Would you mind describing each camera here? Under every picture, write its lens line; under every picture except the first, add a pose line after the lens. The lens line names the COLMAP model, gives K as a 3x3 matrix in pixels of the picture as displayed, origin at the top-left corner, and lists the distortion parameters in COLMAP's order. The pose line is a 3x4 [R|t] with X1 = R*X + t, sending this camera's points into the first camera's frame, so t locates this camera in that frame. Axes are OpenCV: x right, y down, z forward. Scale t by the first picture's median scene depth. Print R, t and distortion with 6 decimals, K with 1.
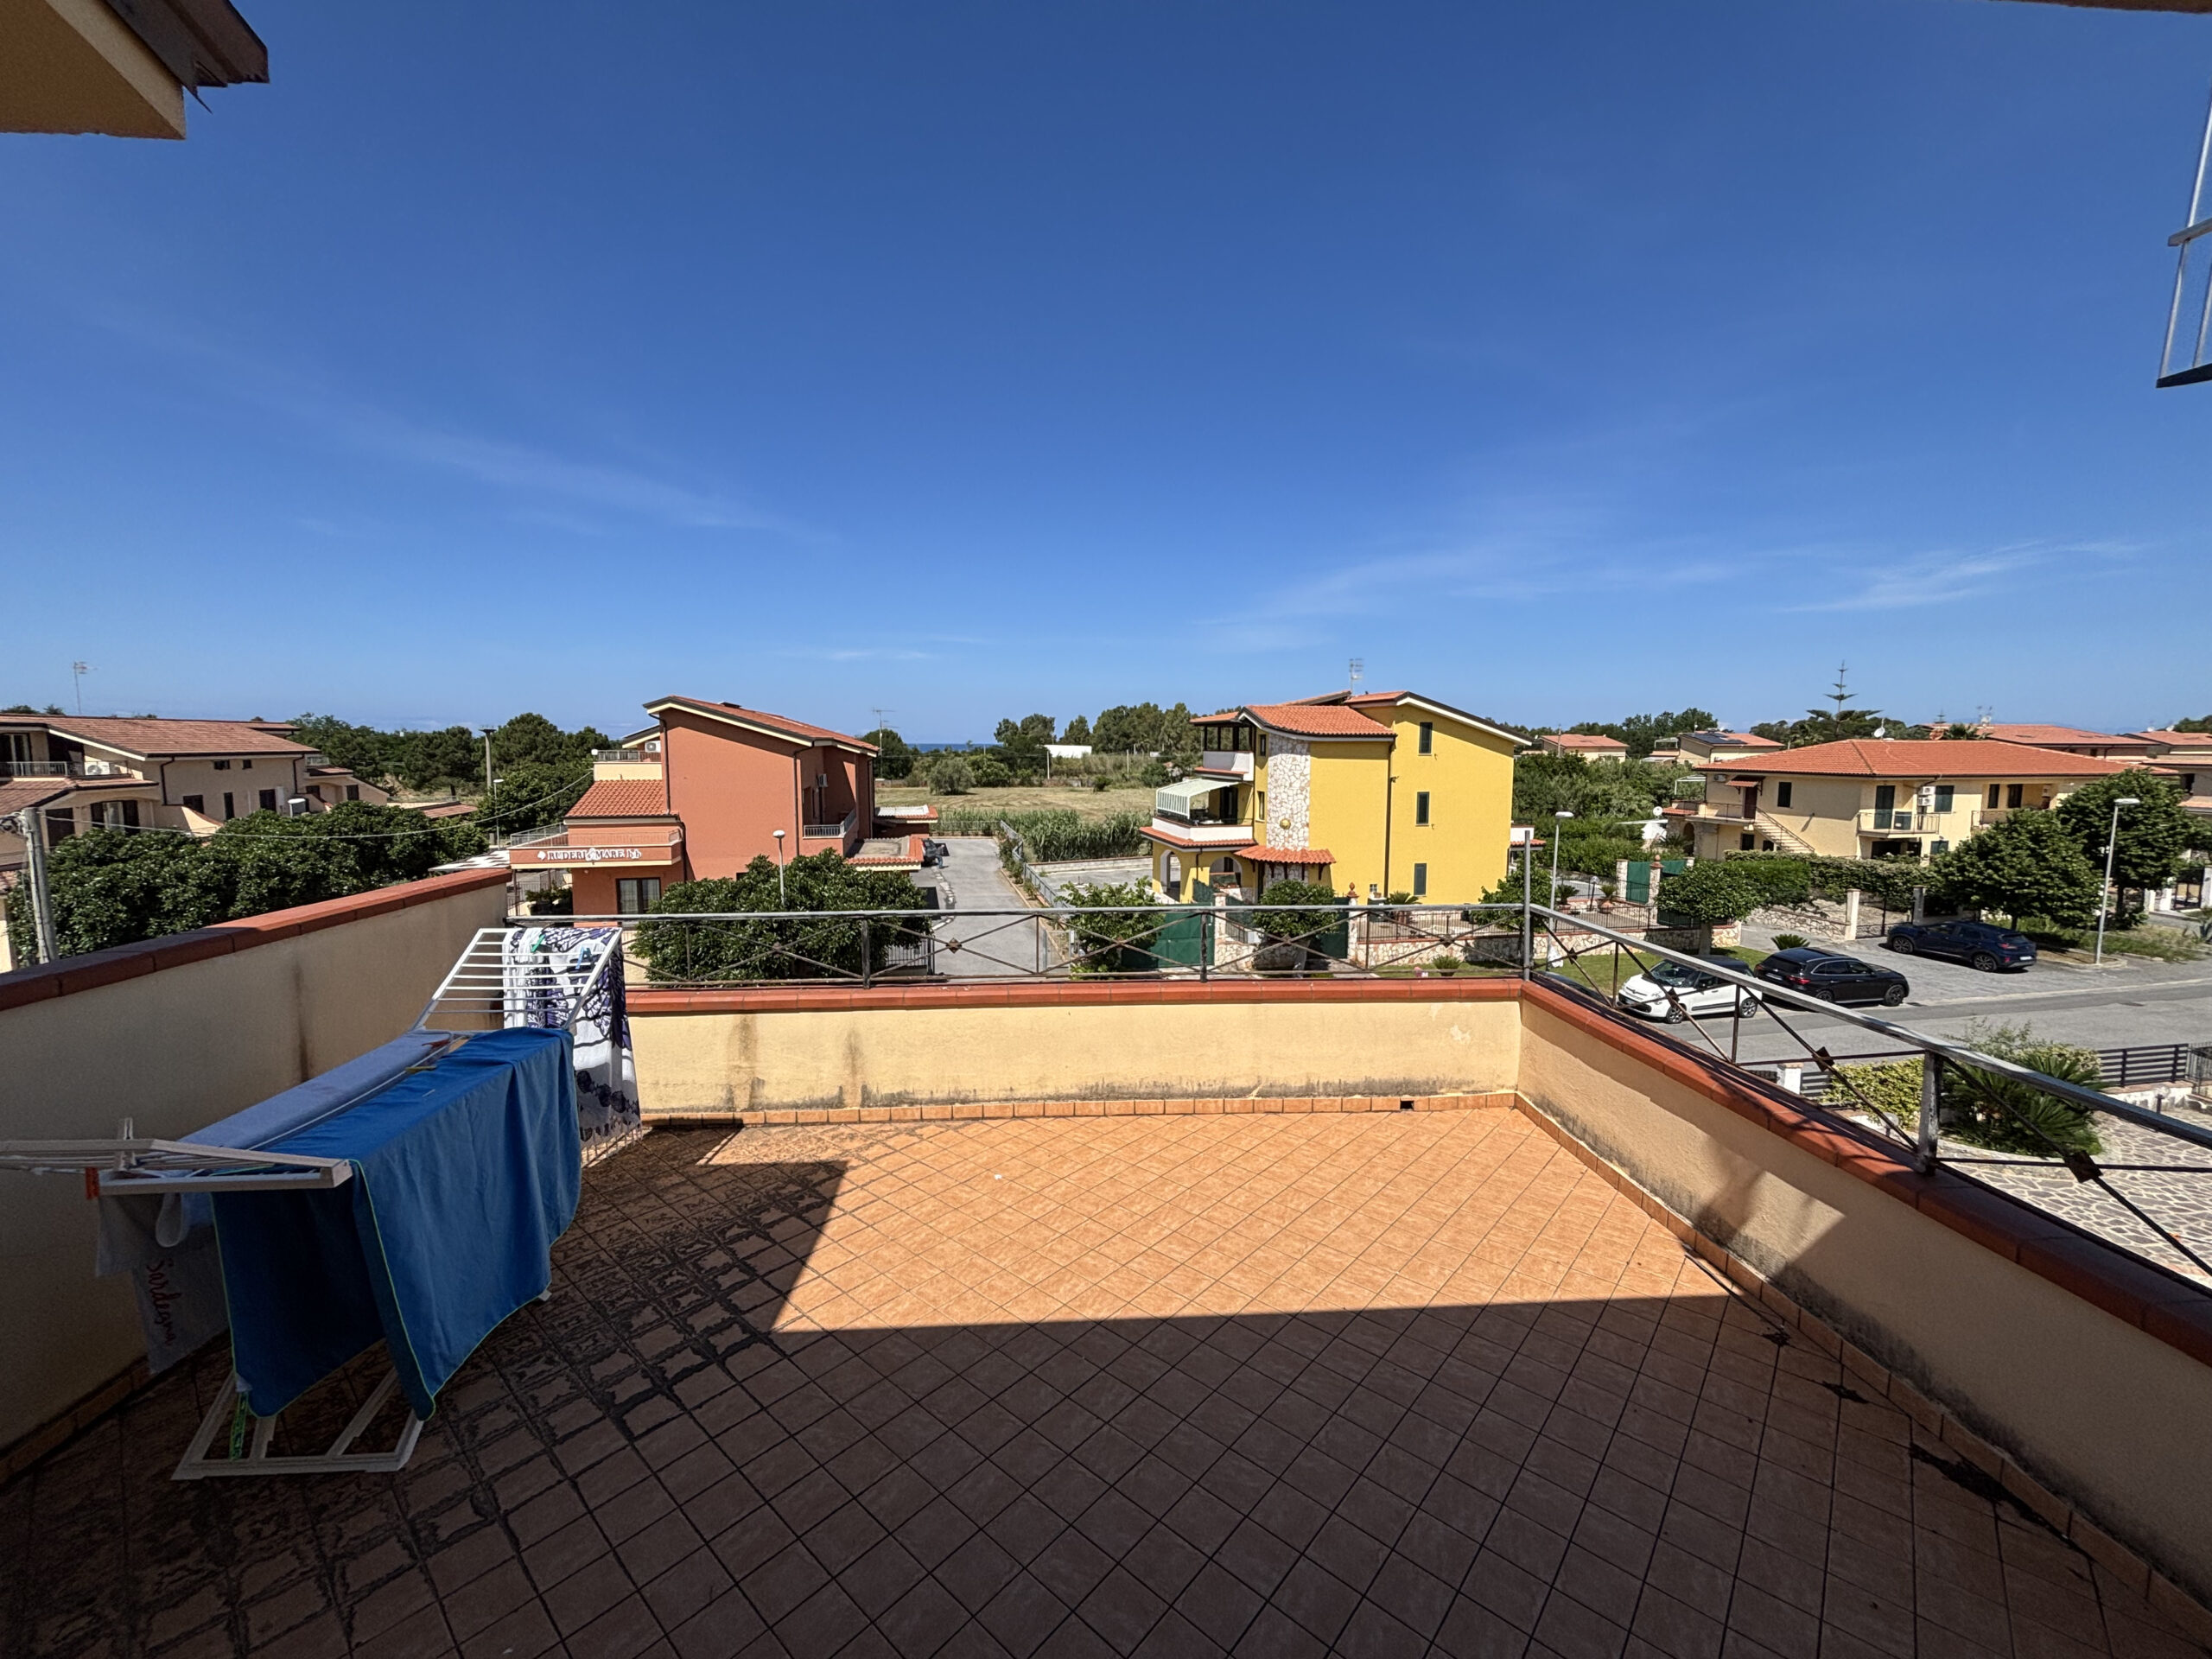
lens RADIAL K [[891.5, 0, 1107.9], [0, 891.5, 831.1], [0, 0, 1]] dist [0.002744, -0.001031]
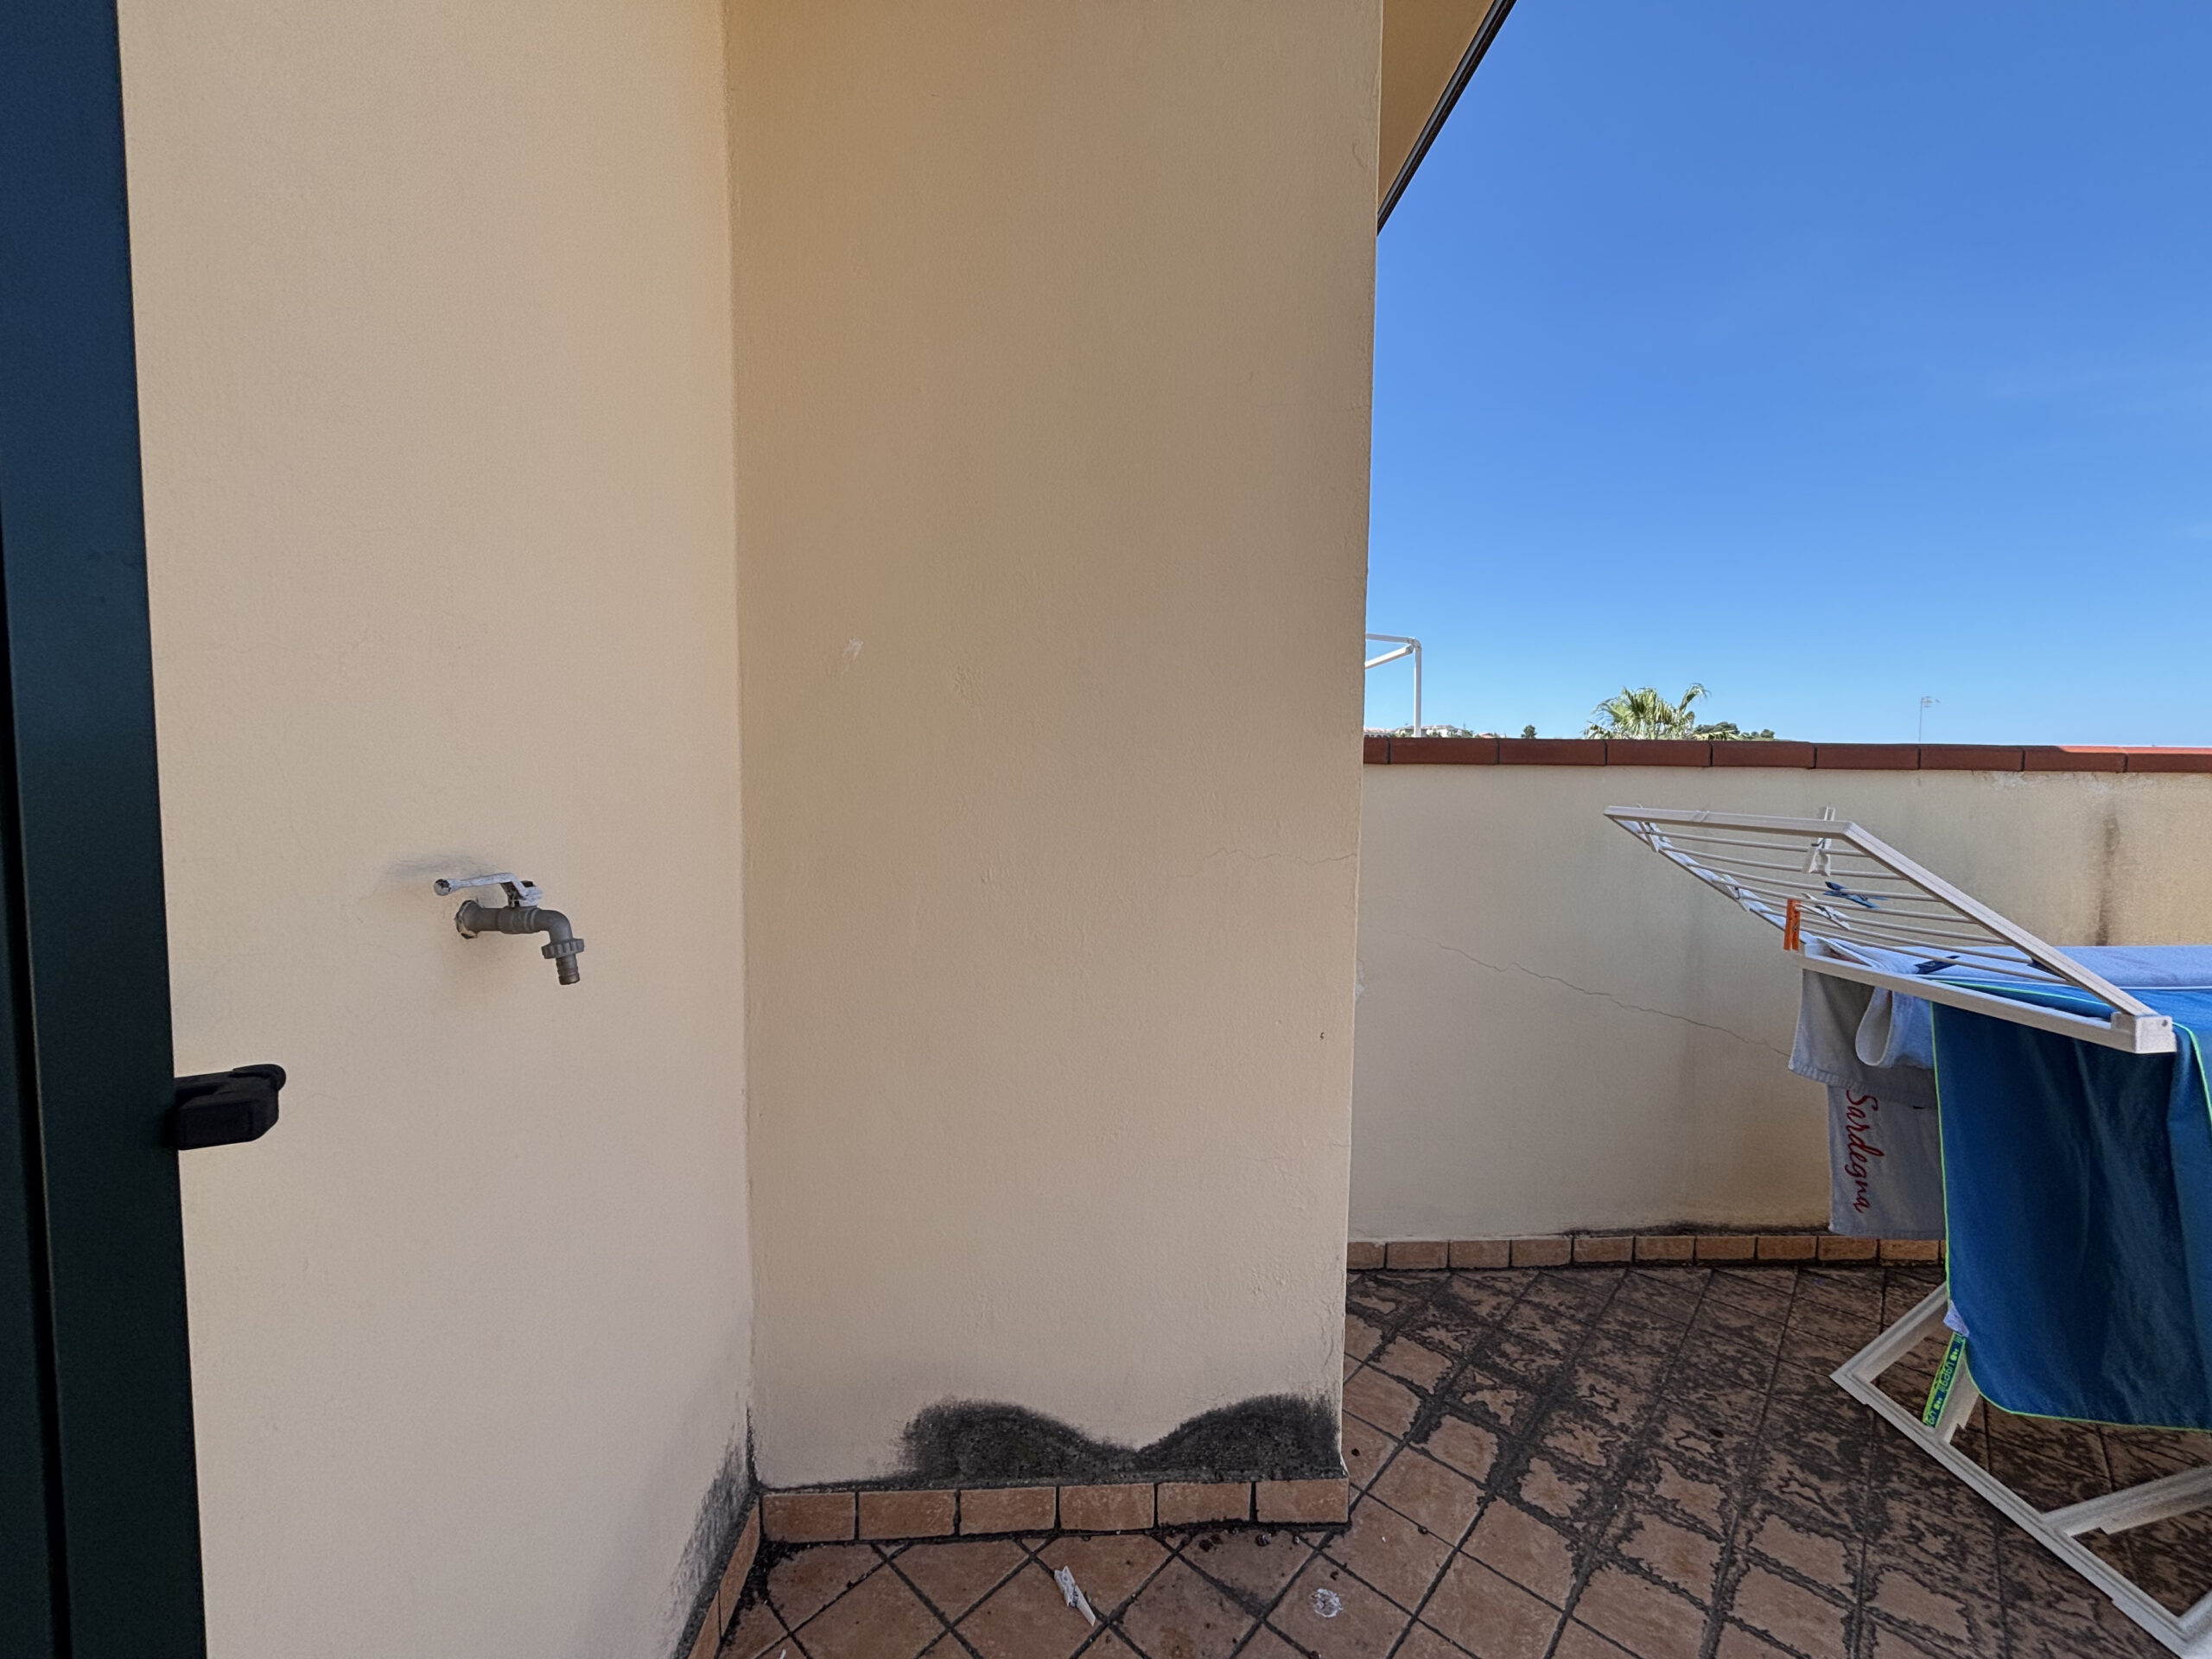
lens RADIAL K [[891.5, 0, 1094.7], [0, 891.5, 810.2], [0, 0, 1]] dist [0.002744, -0.001031]
pose [[-0.026282, 0.040963, -0.998815, -0.286452], [-0.110044, 0.992969, 0.043619, 0.279704], [0.993579, 0.111060, -0.021590, 0.335396]]
